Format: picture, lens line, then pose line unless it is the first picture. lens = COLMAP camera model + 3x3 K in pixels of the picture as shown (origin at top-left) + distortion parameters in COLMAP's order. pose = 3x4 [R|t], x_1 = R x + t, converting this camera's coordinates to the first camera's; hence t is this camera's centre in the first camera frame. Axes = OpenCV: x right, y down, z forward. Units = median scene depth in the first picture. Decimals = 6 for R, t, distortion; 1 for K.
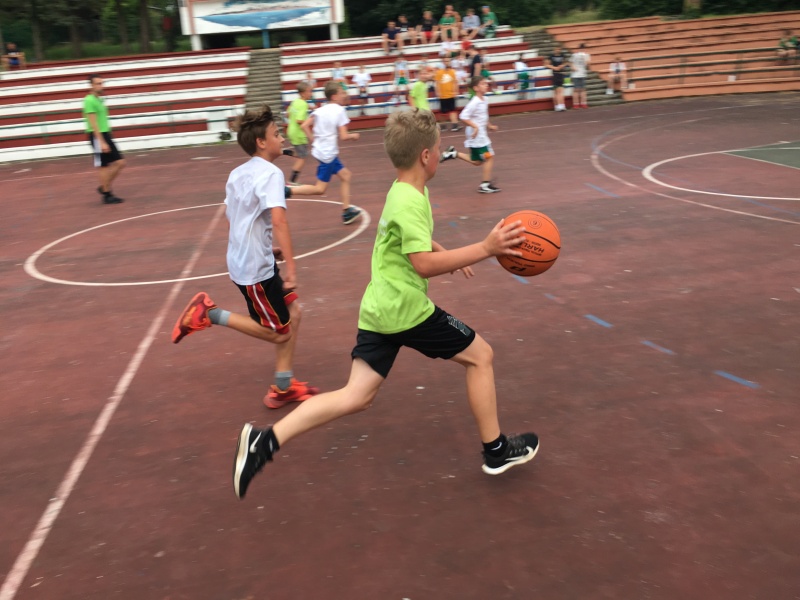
lens RADIAL K [[674.5, 0, 398.8], [0, 674.5, 299.1], [0, 0, 1]] dist [0.083388, -0.093617]
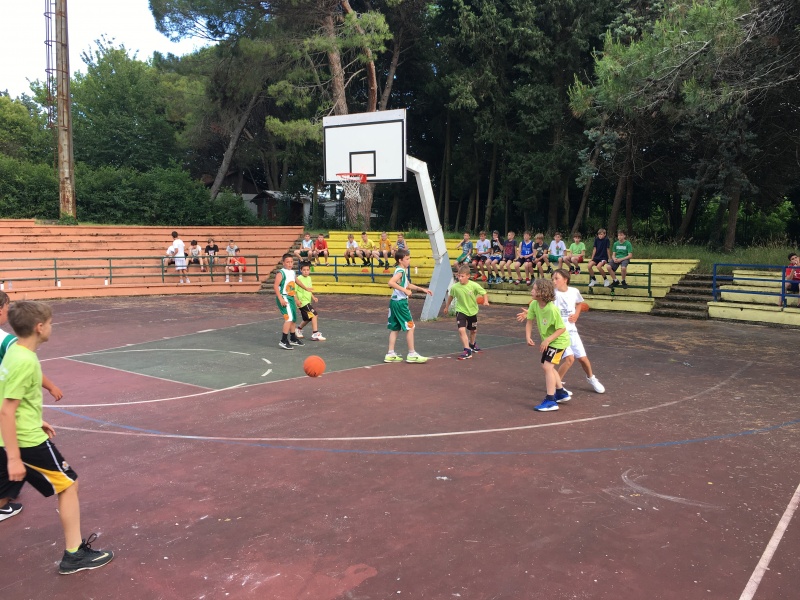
lens RADIAL K [[677.9, 0, 398.6], [0, 677.9, 302.9], [0, 0, 1]] dist [0.081071, -0.115755]
pose [[0.704530, 0.003901, 0.709663, 0.053359], [0.187868, 0.963284, -0.191805, -0.004549], [-0.684356, 0.268455, 0.677930, -0.011574]]
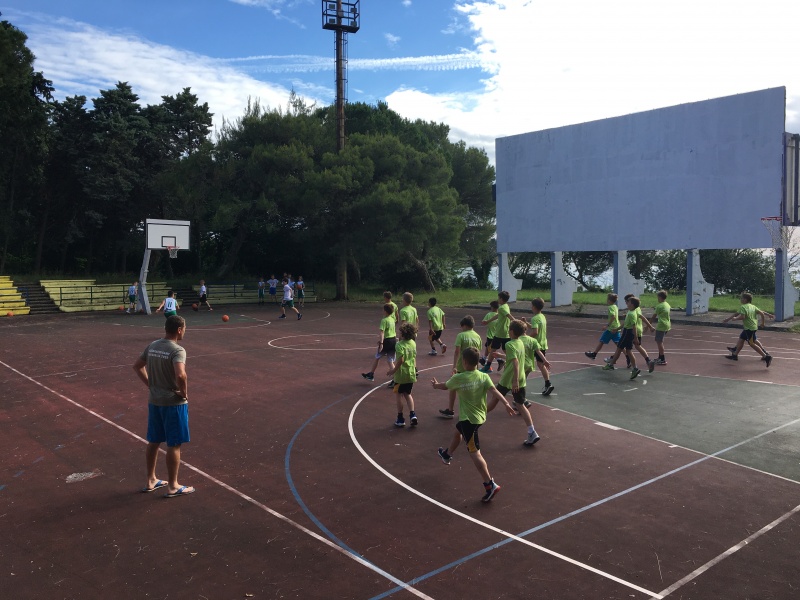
lens RADIAL K [[680.9, 0, 398.3], [0, 680.9, 297.7], [0, 0, 1]] dist [0.082307, -0.117665]
pose [[-0.536632, 0.032609, 0.843186, -0.924067], [0.330796, 0.927398, 0.174664, -0.224212], [-0.776273, 0.372653, -0.508459, 0.753717]]
